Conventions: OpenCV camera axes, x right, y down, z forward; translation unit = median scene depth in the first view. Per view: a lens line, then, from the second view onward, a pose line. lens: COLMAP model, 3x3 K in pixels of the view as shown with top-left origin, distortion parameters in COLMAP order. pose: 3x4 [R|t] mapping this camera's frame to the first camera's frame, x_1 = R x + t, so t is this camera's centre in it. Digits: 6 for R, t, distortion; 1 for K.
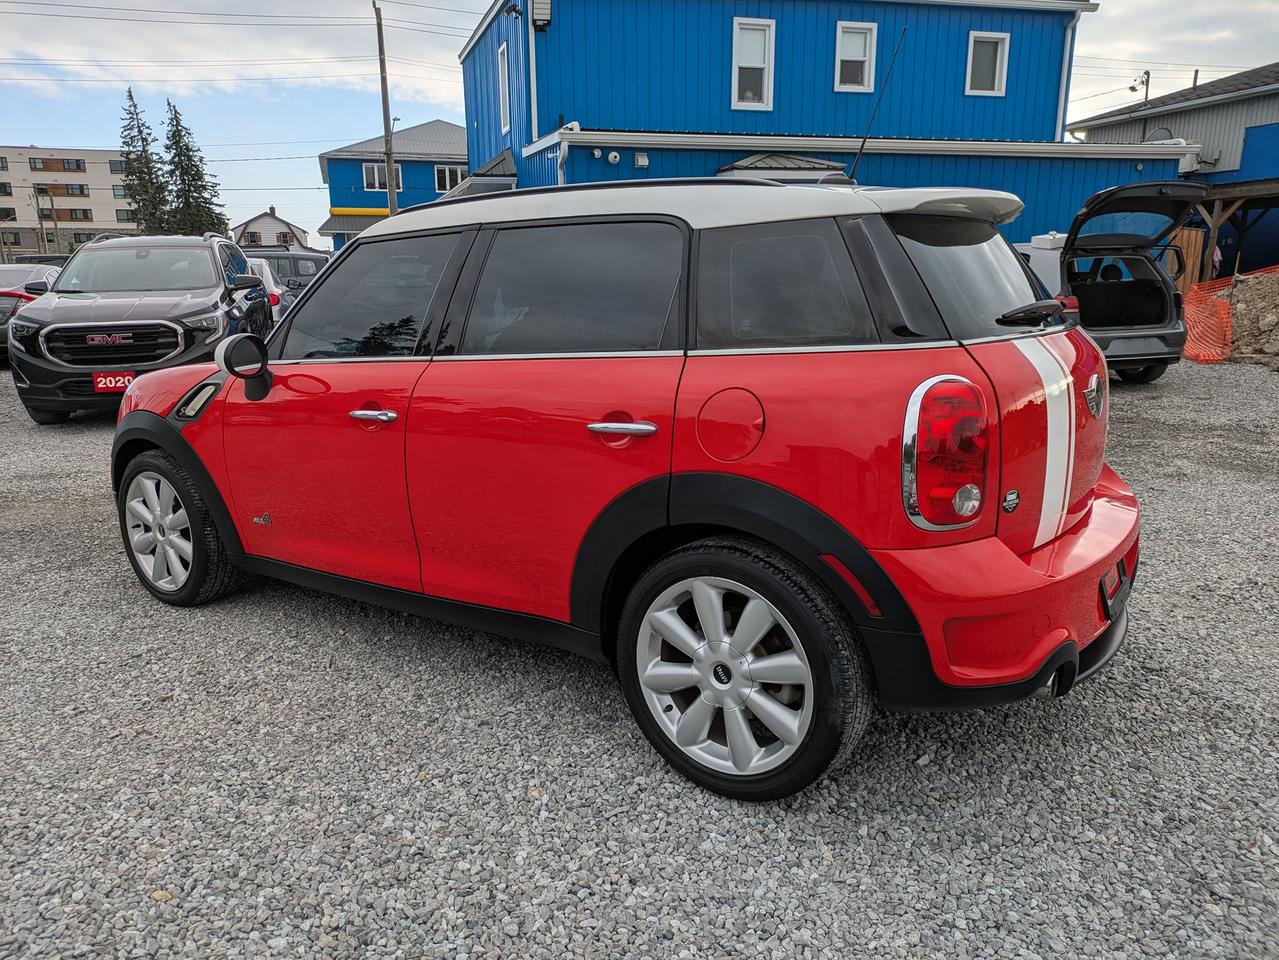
lens RADIAL K [[958.0, 0, 627.7], [0, 958.0, 487.0], [0, 0, 1]] dist [0.031588, -0.005694]
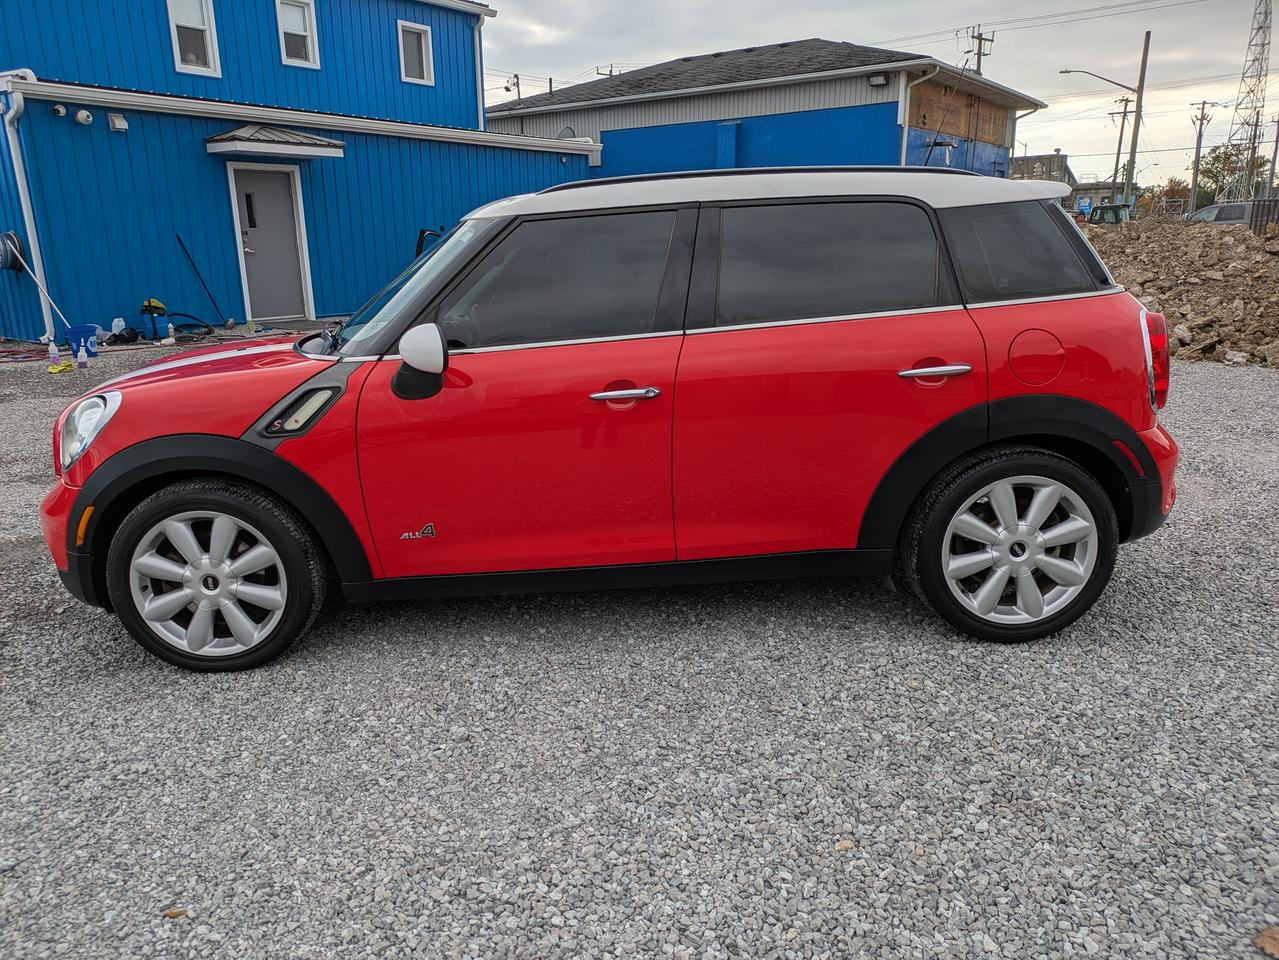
lens RADIAL K [[958.0, 0, 630.5], [0, 958.0, 473.3], [0, 0, 1]] dist [0.031588, -0.005694]
pose [[0.788307, -0.152747, 0.596020, -0.192553], [0.148747, 0.987272, 0.056282, -0.010774], [-0.597031, 0.044289, 0.800994, 0.045464]]
